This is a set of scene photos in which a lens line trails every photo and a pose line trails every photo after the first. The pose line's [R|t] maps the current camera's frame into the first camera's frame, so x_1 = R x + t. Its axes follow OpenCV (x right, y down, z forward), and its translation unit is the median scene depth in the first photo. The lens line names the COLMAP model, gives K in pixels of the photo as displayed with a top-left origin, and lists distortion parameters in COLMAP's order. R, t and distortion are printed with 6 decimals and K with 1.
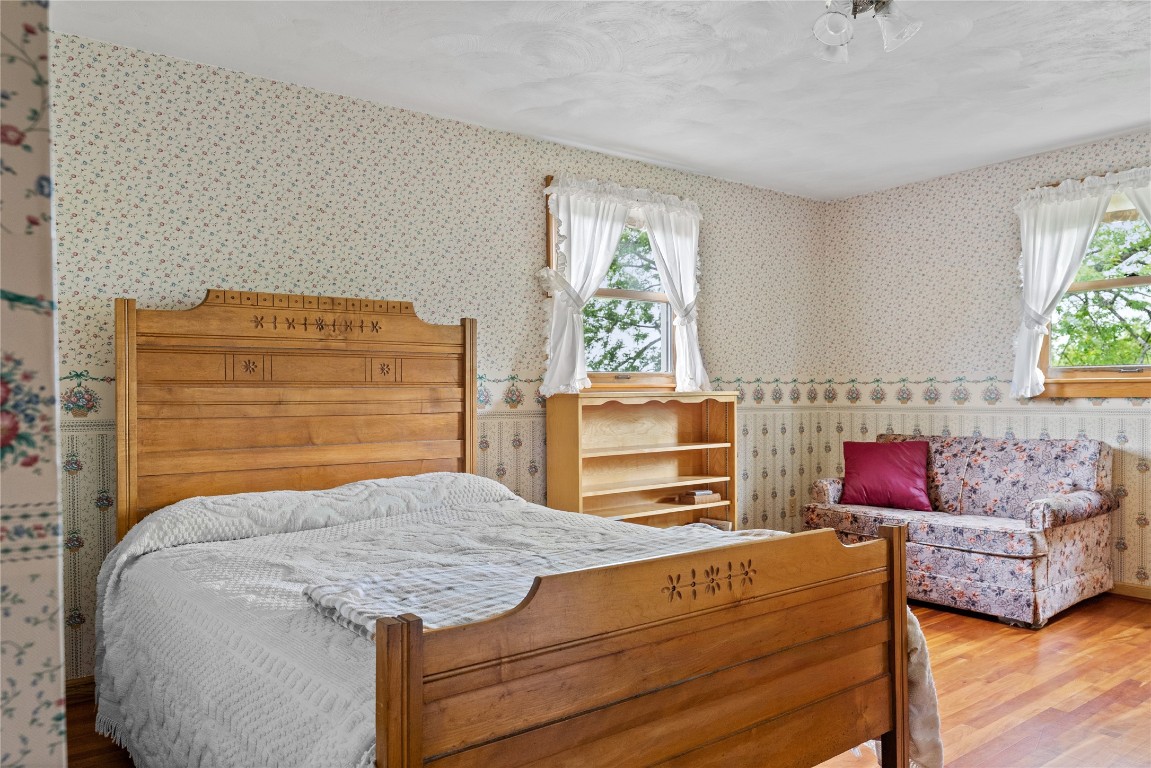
lens RADIAL K [[827.2, 0, 575.9], [0, 827.2, 390.1], [0, 0, 1]] dist [0.006156, -0.003225]
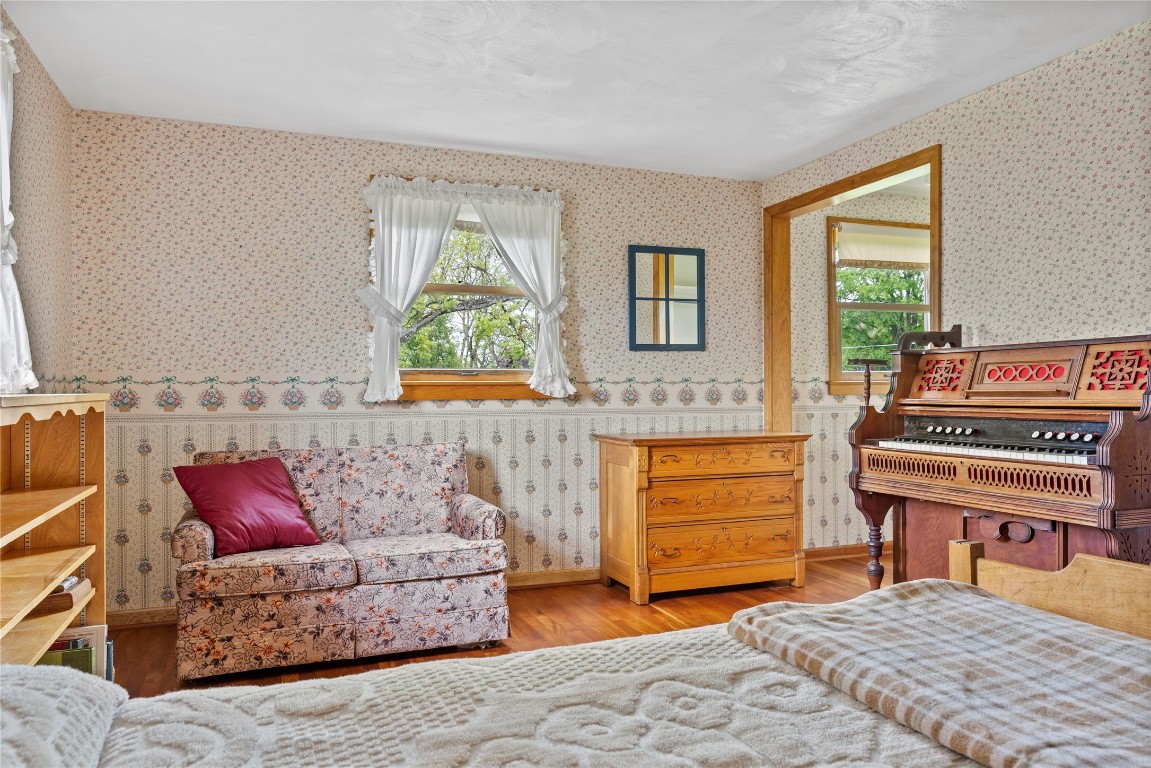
lens RADIAL K [[827.2, 0, 577.1], [0, 827.2, 374.1], [0, 0, 1]] dist [0.006156, -0.003225]
pose [[0.282759, 0.022484, 0.958927, -0.278774], [0.000779, 0.999720, -0.023670, 0.001295], [-0.959191, 0.007440, 0.282662, 0.538962]]
